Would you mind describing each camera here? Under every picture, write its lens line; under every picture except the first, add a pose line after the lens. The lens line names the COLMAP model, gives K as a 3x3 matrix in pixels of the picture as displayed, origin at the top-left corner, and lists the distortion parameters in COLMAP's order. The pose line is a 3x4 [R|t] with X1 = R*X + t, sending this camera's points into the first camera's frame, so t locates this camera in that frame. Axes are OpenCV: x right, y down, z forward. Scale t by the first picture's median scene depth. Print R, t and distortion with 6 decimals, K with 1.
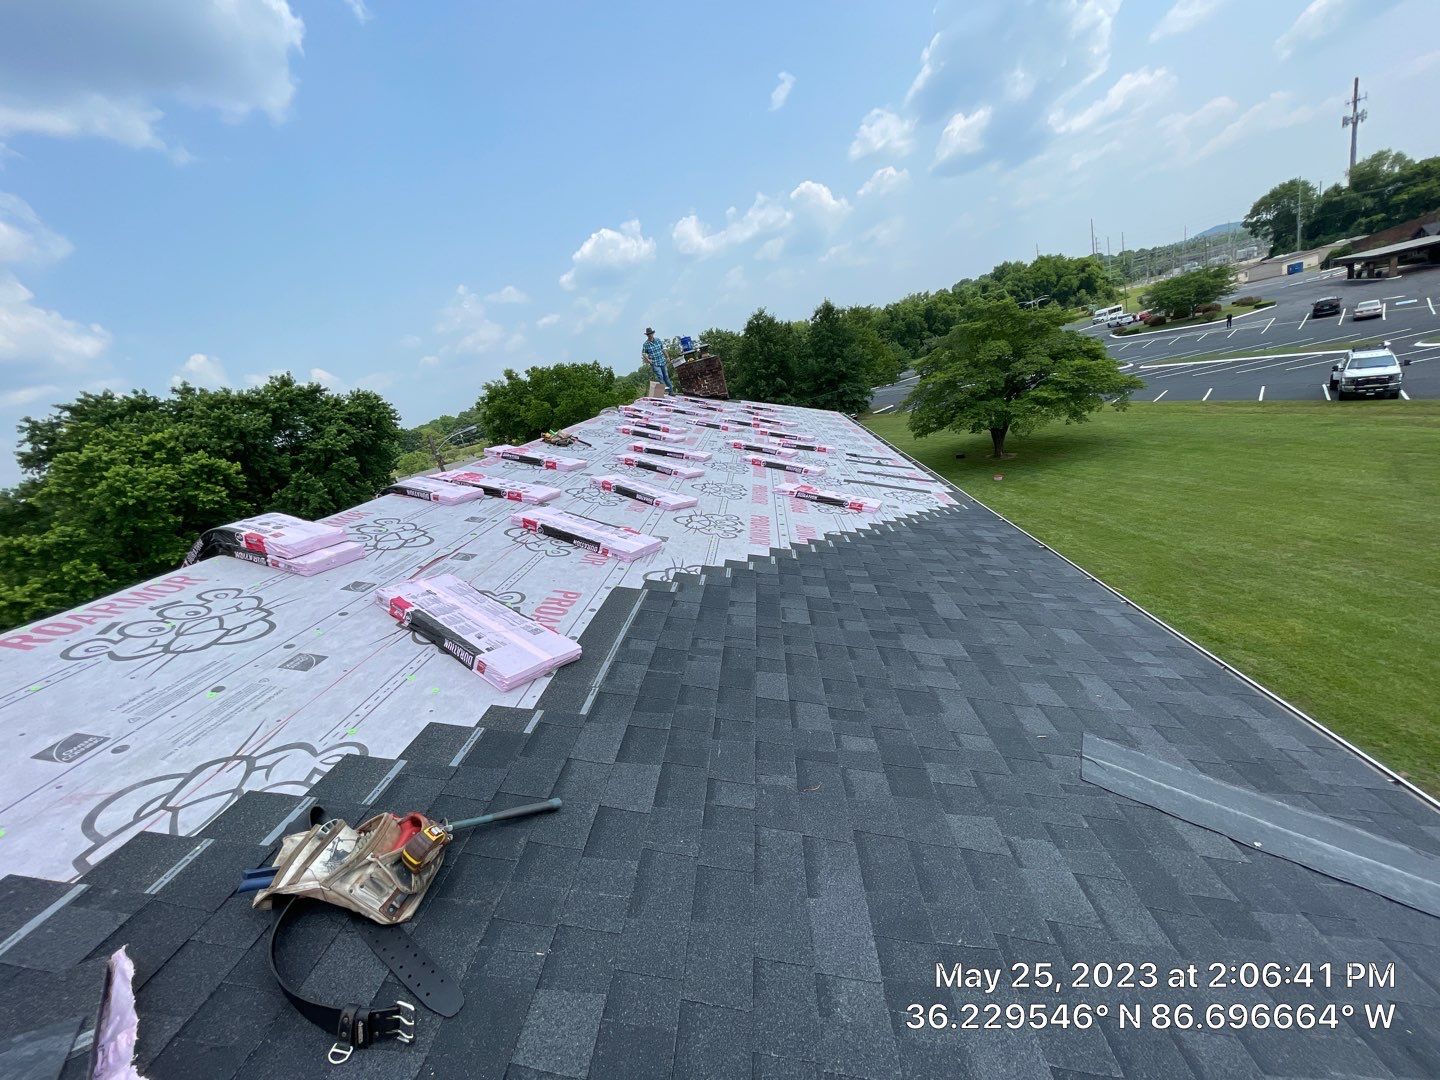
lens RADIAL K [[589.3, 0, 720.0], [0, 589.3, 540.0], [0, 0, 1]] dist [0.002926, 0.000603]
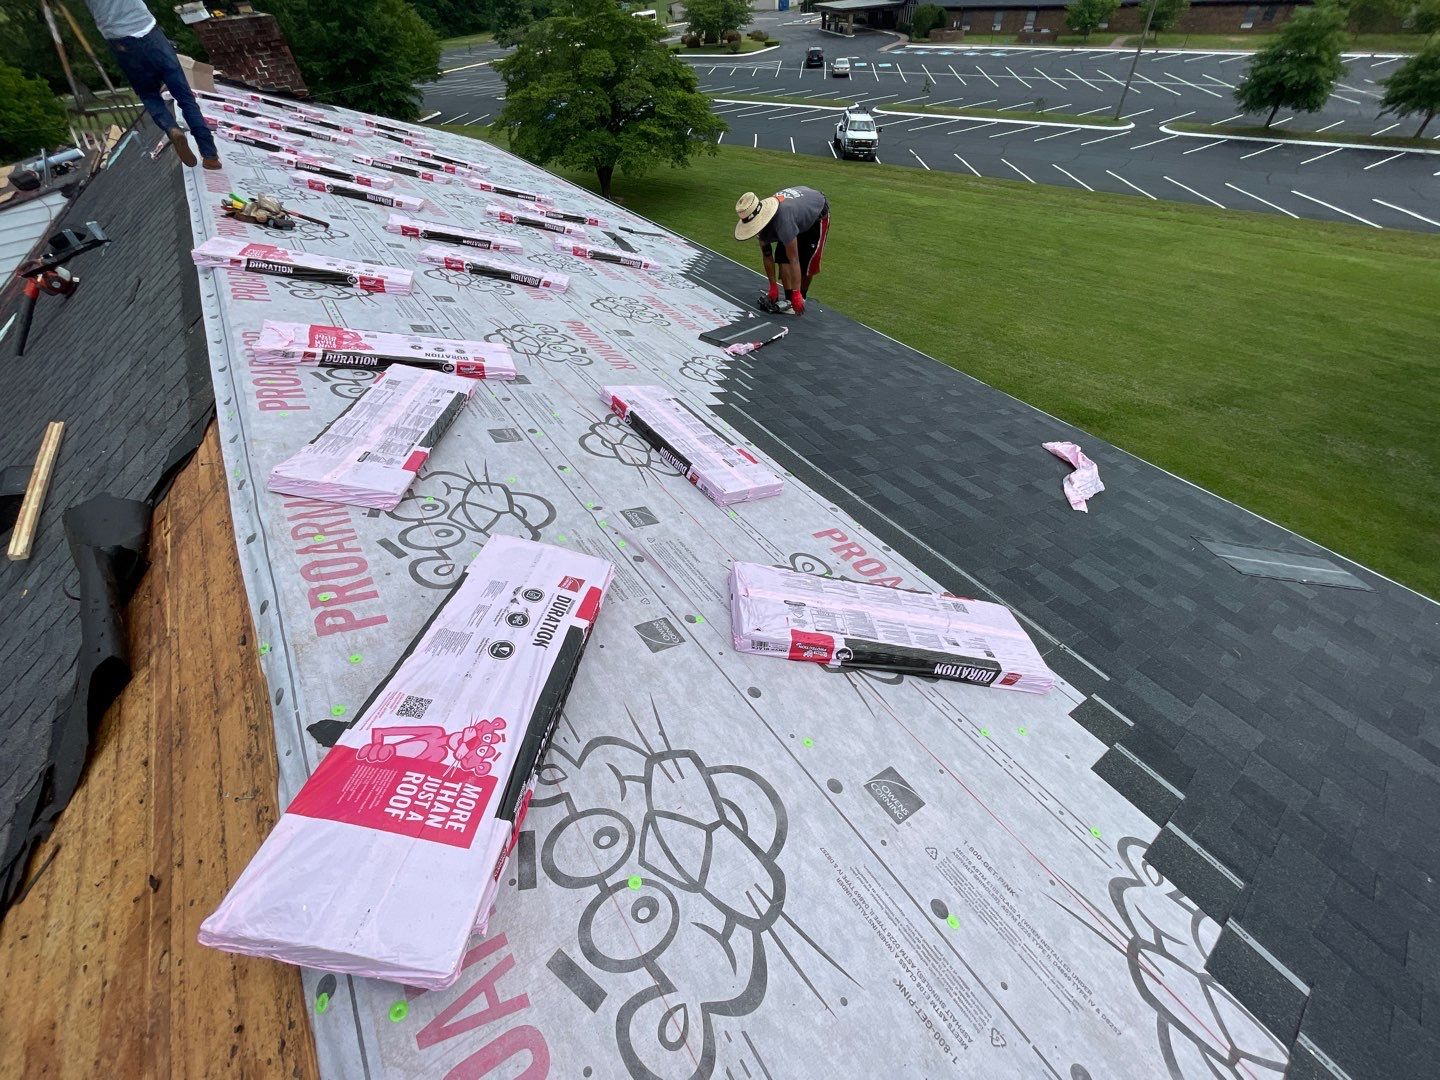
lens RADIAL K [[598.3, 0, 662.3], [0, 598.3, 535.5], [0, 0, 1]] dist [-0.004797, 0.000444]
pose [[0.762743, -0.298124, 0.573885, -1.017080], [0.043093, 0.908862, 0.414864, -0.283063], [-0.645264, -0.291705, 0.706076, 0.672804]]
